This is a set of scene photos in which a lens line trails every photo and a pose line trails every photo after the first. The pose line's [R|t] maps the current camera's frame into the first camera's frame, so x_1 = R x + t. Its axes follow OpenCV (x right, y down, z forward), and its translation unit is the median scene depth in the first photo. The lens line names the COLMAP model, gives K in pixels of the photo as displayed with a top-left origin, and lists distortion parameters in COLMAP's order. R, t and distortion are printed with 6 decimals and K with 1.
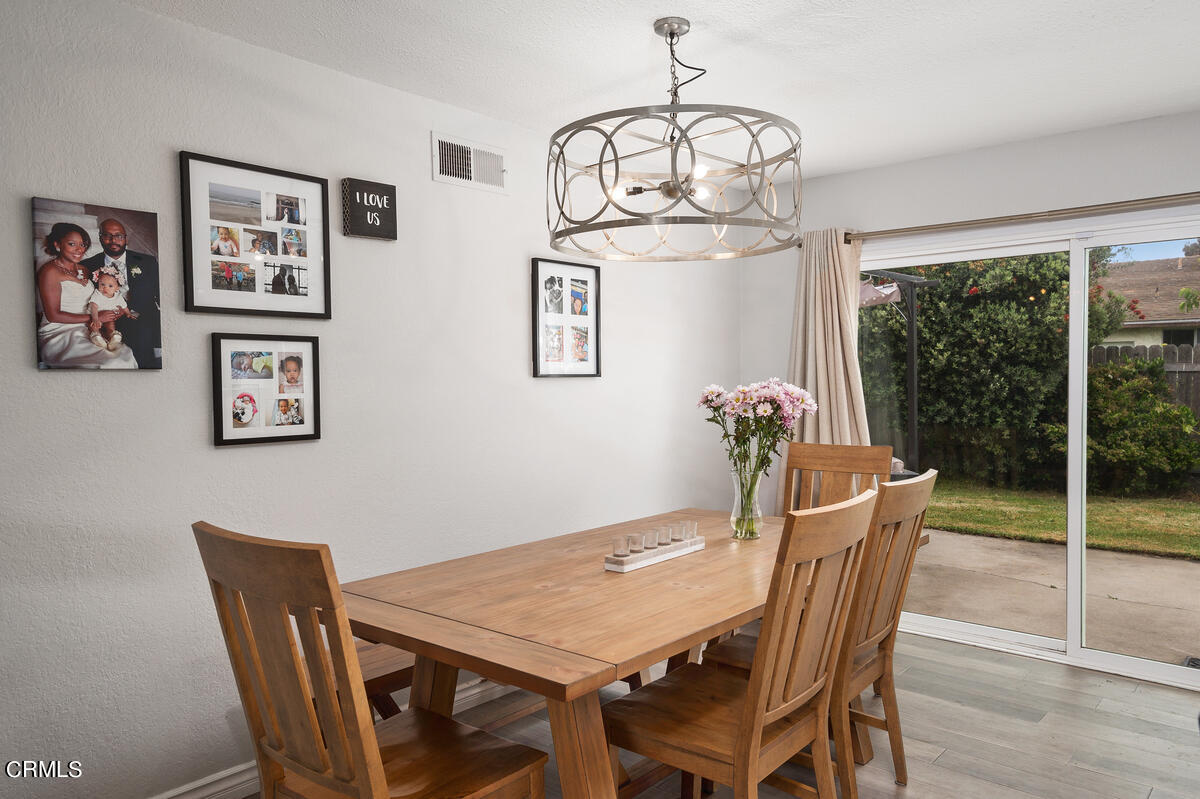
lens RADIAL K [[836.4, 0, 600.0], [0, 836.4, 399.5], [0, 0, 1]] dist [0.030439, -0.000877]
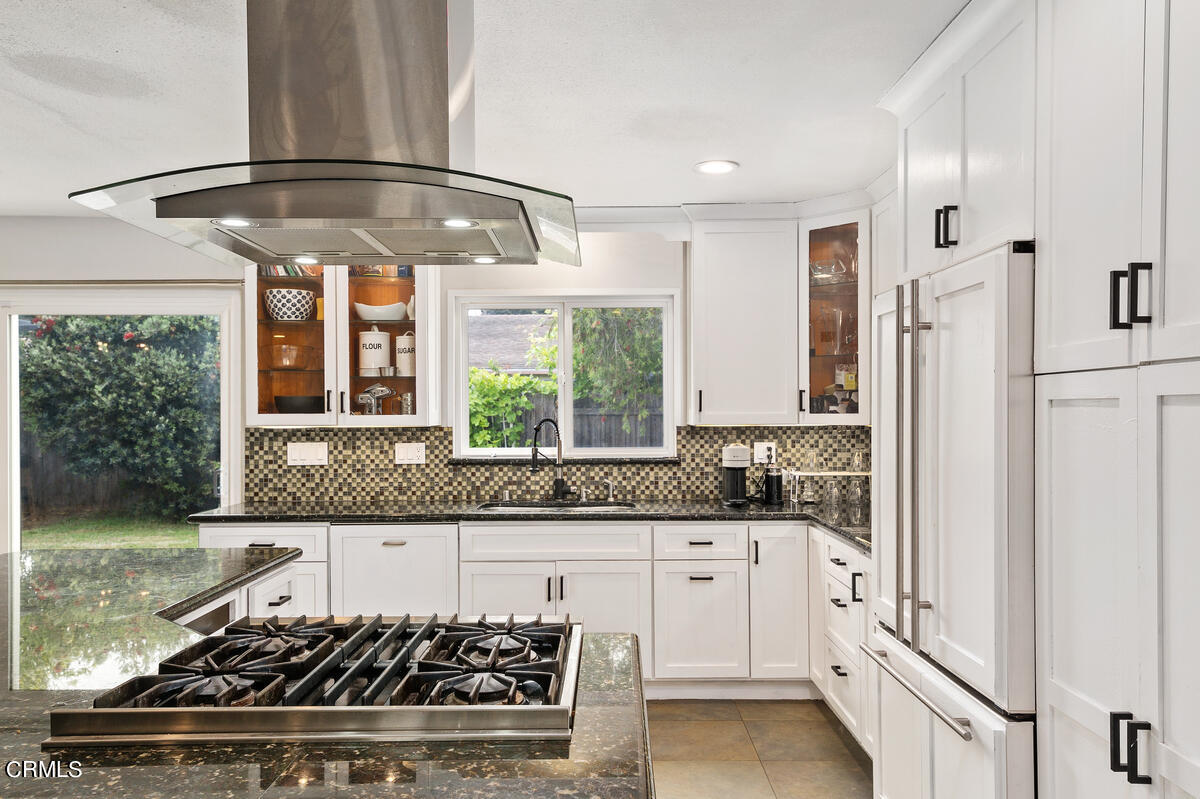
lens RADIAL K [[877.7, 0, 602.0], [0, 877.7, 416.8], [0, 0, 1]] dist [0.035783, -0.000549]
pose [[0.755129, 0.001769, 0.655574, 0.524800], [0.013480, 0.999743, -0.018225, -0.004678], [-0.655438, 0.022600, 0.754911, -0.651381]]
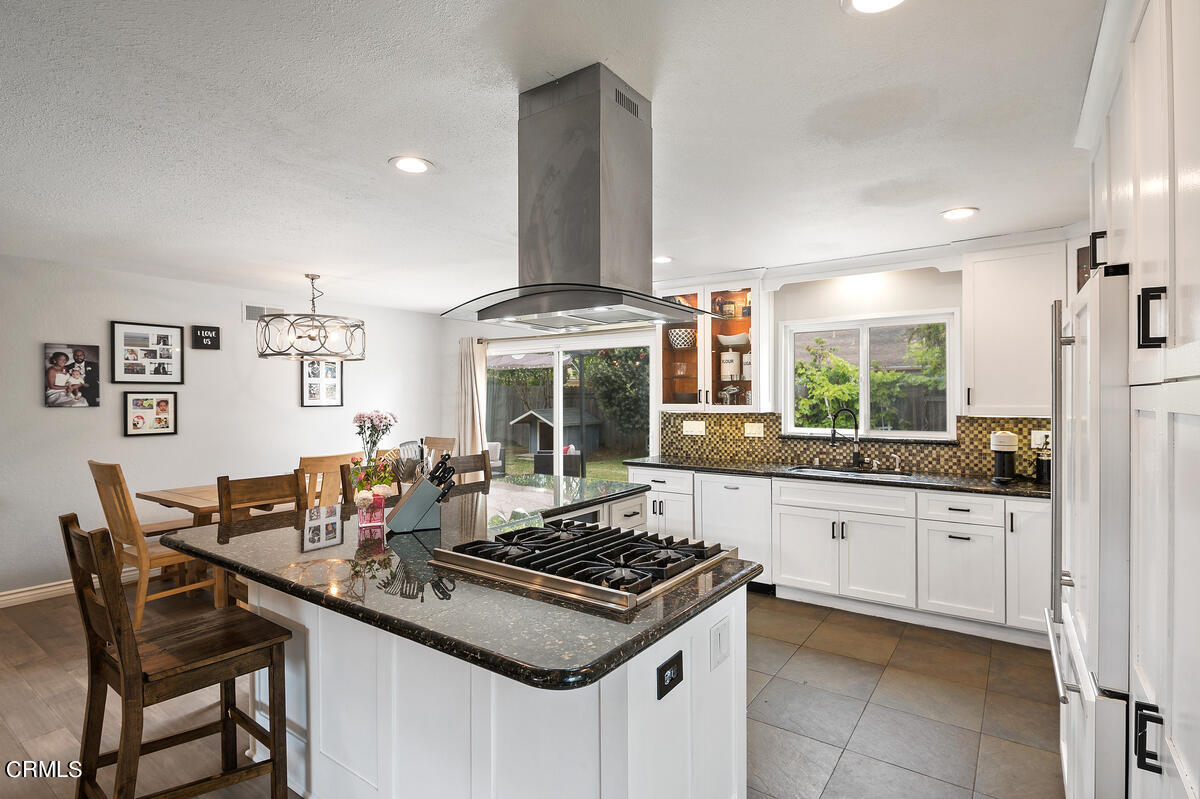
lens RADIAL K [[583.4, 0, 602.6], [0, 583.4, 396.2], [0, 0, 1]] dist [0.002448, -0.011294]
pose [[0.995383, 0.005908, 0.095801, 0.741646], [-0.003402, 0.999648, -0.026300, -0.022659], [-0.095922, 0.025852, 0.995053, -0.803511]]
